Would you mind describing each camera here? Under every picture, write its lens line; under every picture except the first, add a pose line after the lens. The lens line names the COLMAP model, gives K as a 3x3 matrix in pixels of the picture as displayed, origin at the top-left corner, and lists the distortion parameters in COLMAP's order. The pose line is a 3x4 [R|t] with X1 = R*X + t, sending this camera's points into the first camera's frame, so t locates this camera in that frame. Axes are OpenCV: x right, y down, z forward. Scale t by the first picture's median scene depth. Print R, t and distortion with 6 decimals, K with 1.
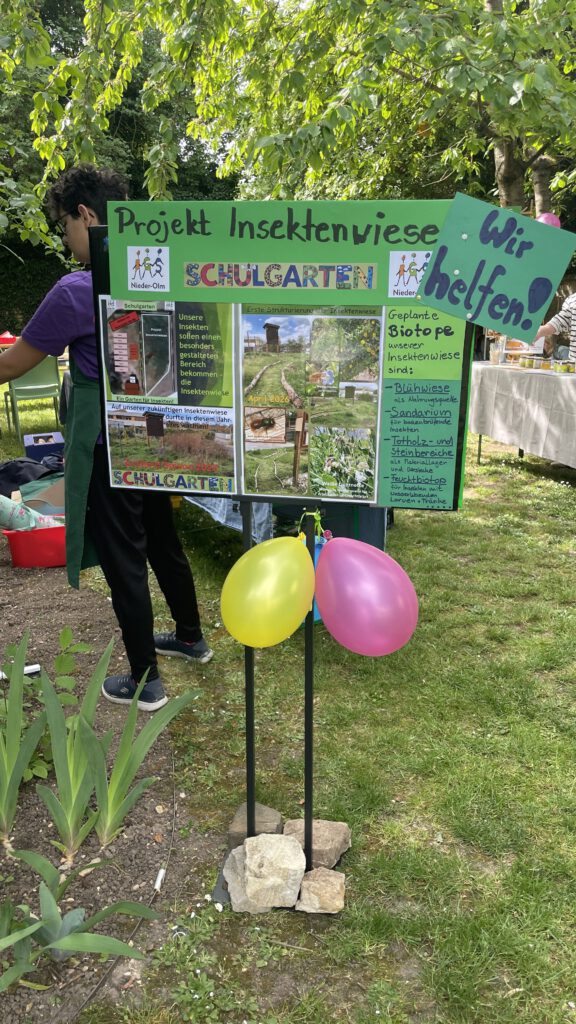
lens RADIAL K [[800.3, 0, 287.5], [0, 800.3, 512.8], [0, 0, 1]] dist [0.010065, 0.001673]
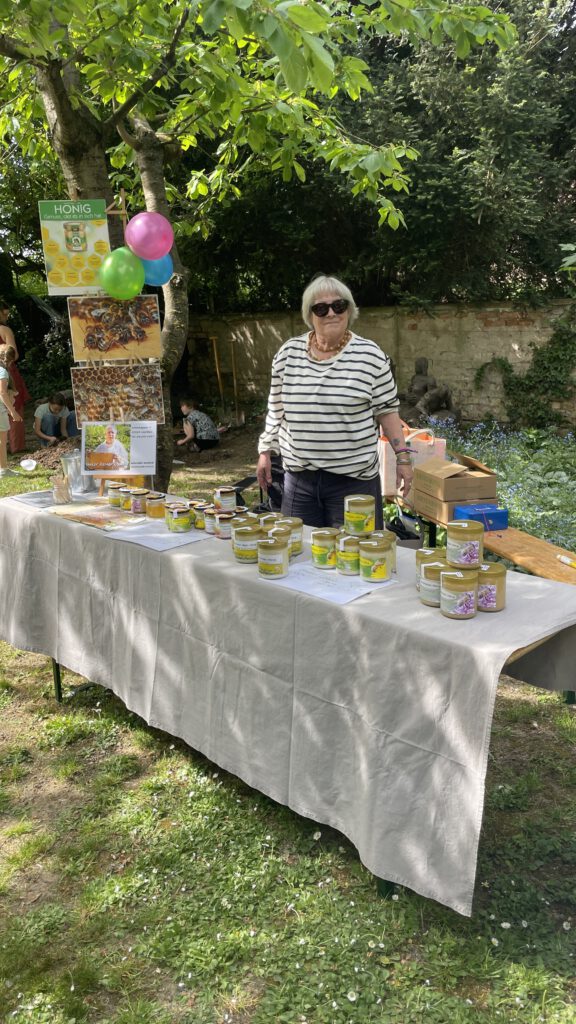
lens RADIAL K [[800.3, 0, 288.4], [0, 800.3, 511.6], [0, 0, 1]] dist [0.010065, 0.001673]
pose [[0.933396, -0.071954, 0.351560, 0.228787], [0.082190, 0.996515, -0.014259, -0.171823], [-0.349308, 0.042204, 0.936057, 0.512373]]
